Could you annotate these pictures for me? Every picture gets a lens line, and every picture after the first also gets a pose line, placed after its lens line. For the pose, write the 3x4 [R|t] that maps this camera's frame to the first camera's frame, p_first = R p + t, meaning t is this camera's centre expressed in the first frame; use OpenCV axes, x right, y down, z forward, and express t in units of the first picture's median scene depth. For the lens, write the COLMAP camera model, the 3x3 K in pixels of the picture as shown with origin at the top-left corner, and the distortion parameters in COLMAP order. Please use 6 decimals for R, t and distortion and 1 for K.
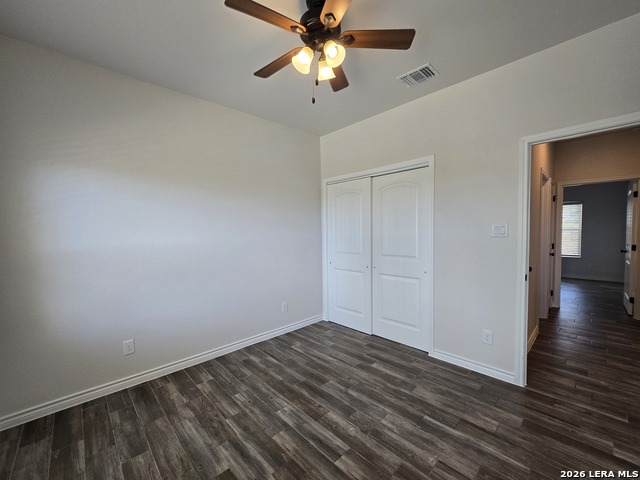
lens RADIAL K [[264.2, 0, 322.3], [0, 264.2, 238.6], [0, 0, 1]] dist [0.000555, -0.000045]
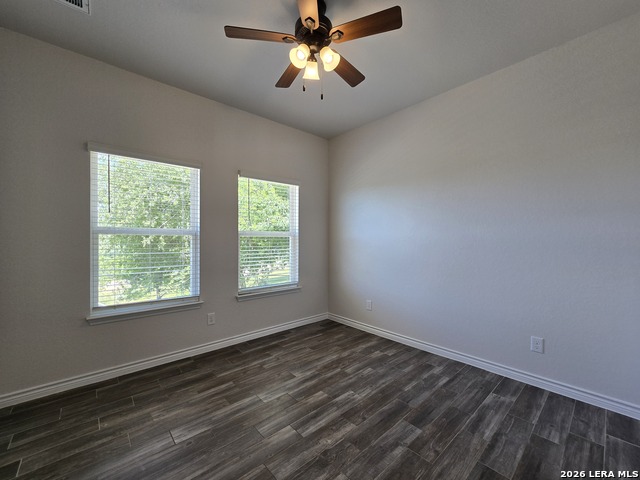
lens RADIAL K [[264.2, 0, 322.2], [0, 264.2, 238.7], [0, 0, 1]] dist [0.000555, -0.000045]
pose [[-0.027322, 0.011939, -0.999555, 0.776662], [-0.034815, 0.999311, 0.012888, 0.021216], [0.999020, 0.035152, -0.026888, 0.763348]]
